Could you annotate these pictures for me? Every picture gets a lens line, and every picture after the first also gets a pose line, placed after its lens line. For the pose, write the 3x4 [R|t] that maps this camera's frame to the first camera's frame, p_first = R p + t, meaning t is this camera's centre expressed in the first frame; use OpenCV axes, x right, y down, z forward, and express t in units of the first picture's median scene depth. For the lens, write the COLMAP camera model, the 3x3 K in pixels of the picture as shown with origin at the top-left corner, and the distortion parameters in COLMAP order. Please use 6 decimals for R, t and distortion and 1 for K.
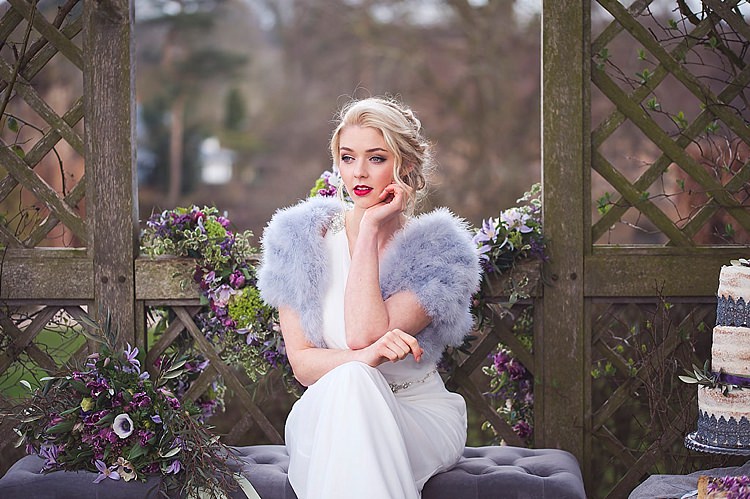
lens RADIAL K [[2155.4, 0, 375.4], [0, 2155.4, 248.5], [0, 0, 1]] dist [-0.090294, 0.000000]
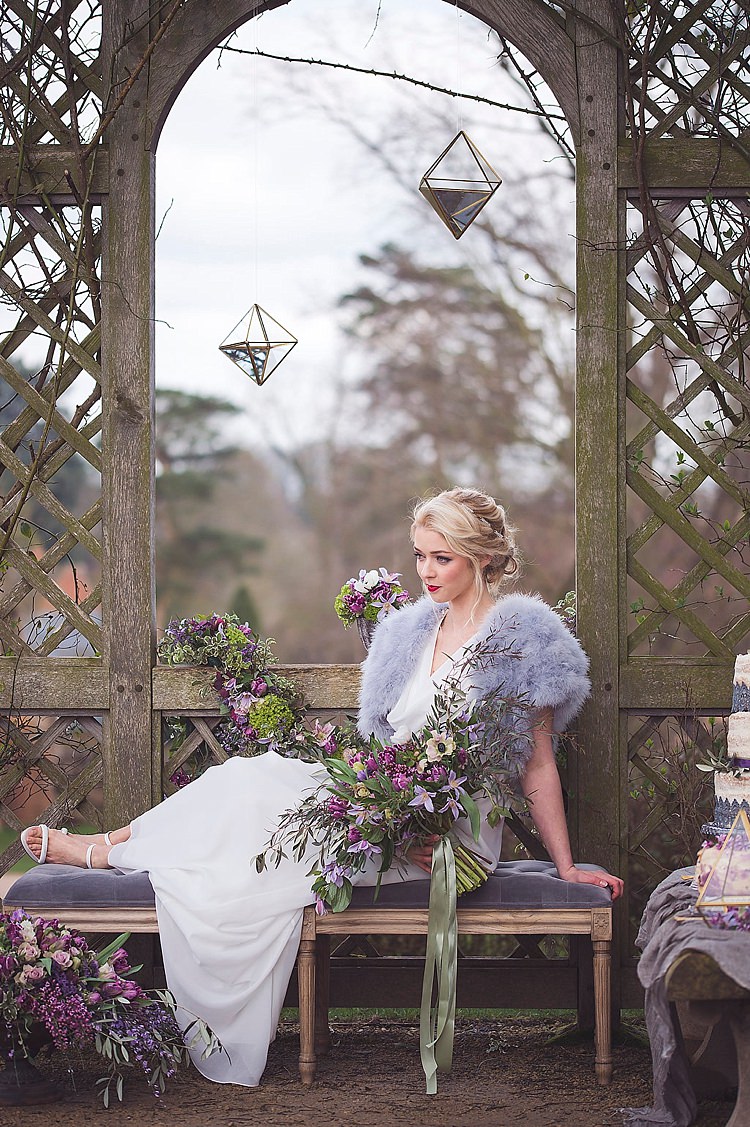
lens RADIAL K [[3238.8, 0, 370.5], [0, 3238.8, 565.0], [0, 0, 1]] dist [-0.090294, 0.000000]
pose [[0.999657, 0.004521, -0.025791, 0.022879], [-0.006622, 0.996613, -0.081968, 0.077690], [0.025333, 0.082110, 0.996301, -0.444904]]
